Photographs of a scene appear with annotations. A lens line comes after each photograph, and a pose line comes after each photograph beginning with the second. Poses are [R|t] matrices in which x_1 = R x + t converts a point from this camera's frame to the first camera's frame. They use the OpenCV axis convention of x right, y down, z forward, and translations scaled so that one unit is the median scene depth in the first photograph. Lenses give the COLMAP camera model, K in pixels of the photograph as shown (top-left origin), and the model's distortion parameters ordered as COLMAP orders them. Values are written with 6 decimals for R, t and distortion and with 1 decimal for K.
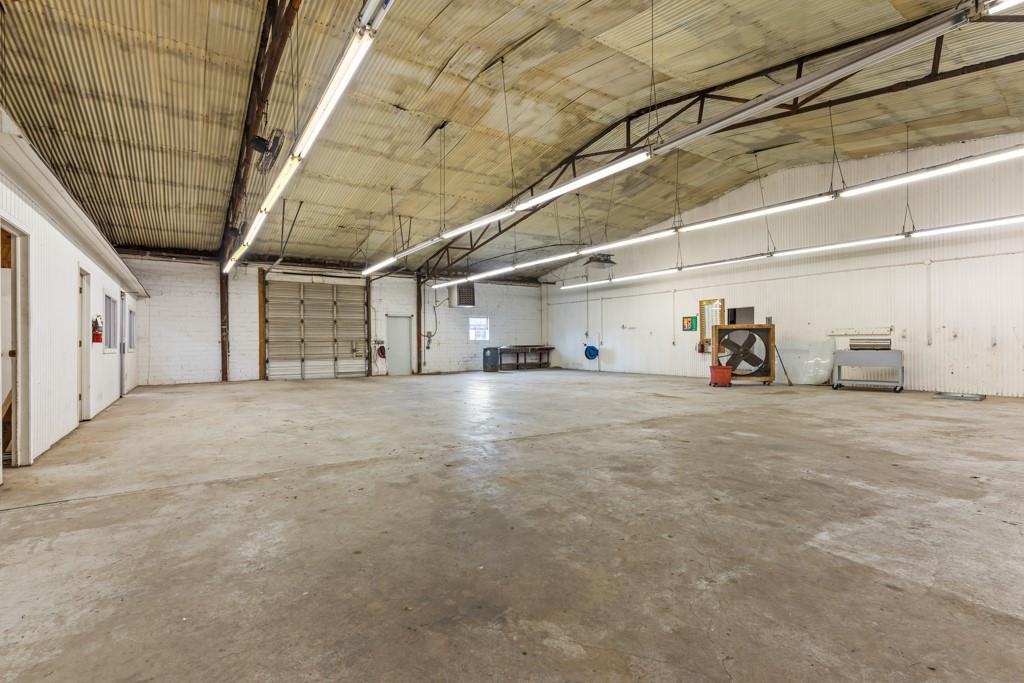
lens RADIAL K [[492.2, 0, 506.6], [0, 492.2, 341.1], [0, 0, 1]] dist [0.000502, 0.000817]
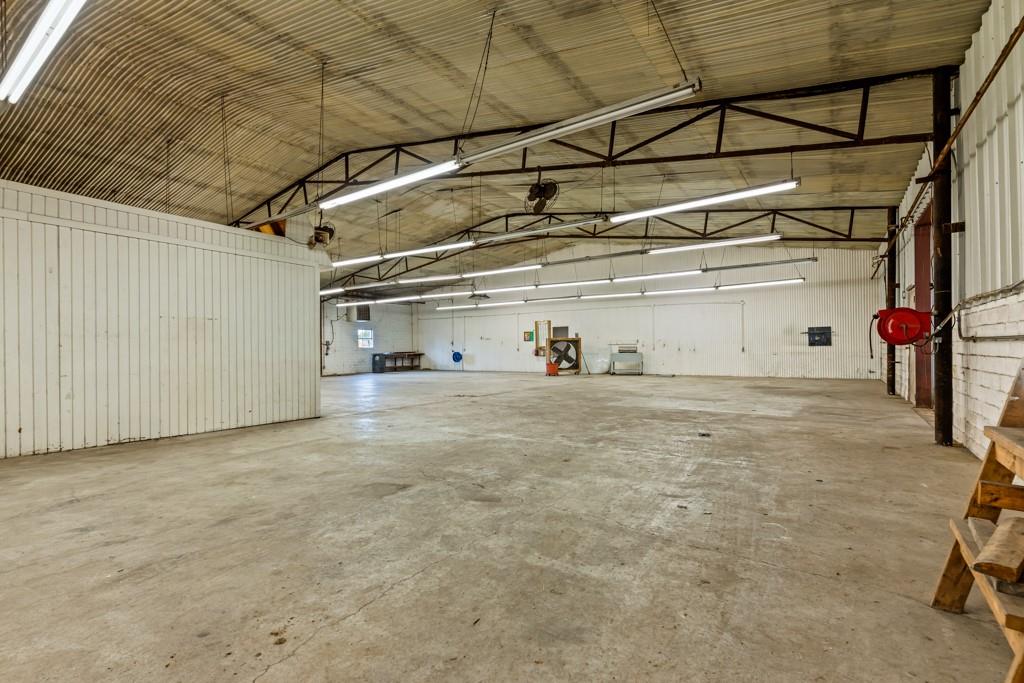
lens RADIAL K [[499.2, 0, 514.7], [0, 499.2, 345.3], [0, 0, 1]] dist [0.000463, -0.000122]
pose [[0.922763, -0.000918, 0.385366, -0.234563], [0.003180, 0.999981, -0.005231, -0.000937], [-0.385354, 0.006052, 0.922749, -0.353500]]
